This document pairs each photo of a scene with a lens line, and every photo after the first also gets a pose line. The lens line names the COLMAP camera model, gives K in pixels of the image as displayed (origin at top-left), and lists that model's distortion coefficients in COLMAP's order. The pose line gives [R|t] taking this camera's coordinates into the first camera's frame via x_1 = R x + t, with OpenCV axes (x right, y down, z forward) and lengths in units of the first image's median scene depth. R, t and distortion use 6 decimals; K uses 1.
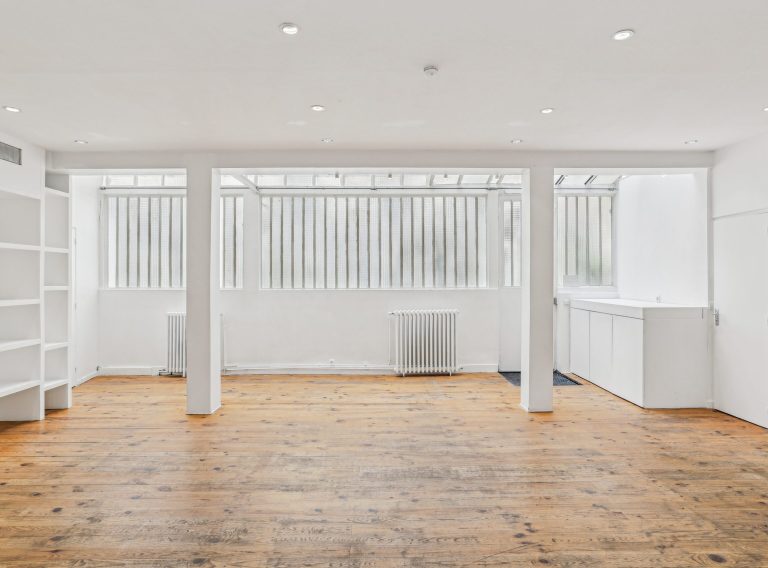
lens RADIAL K [[432.6, 0, 383.1], [0, 432.6, 272.2], [0, 0, 1]] dist [-0.046092, 0.023841]
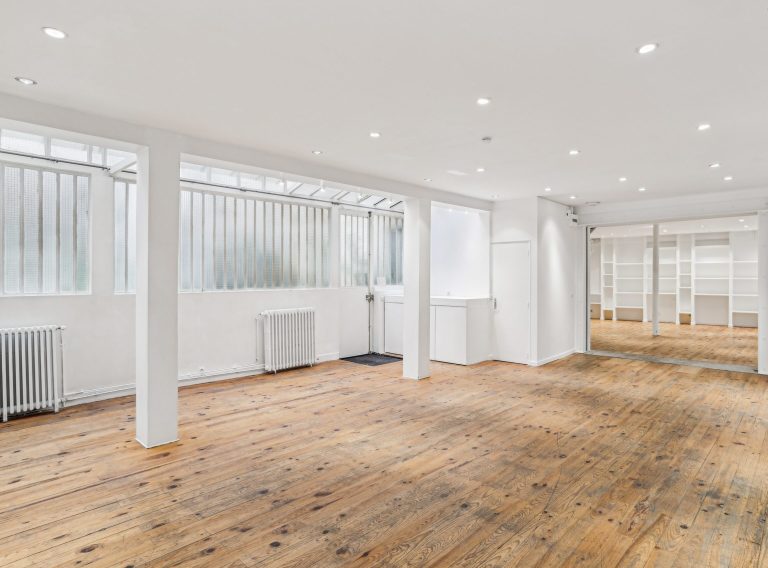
lens RADIAL K [[418.1, 0, 387.7], [0, 418.1, 268.9], [0, 0, 1]] dist [-0.054332, 0.026286]
pose [[0.731326, 0.013630, 0.681892, -0.613474], [-0.012069, 0.999902, -0.007044, -0.011641], [-0.681922, -0.003078, 0.731419, 0.102384]]
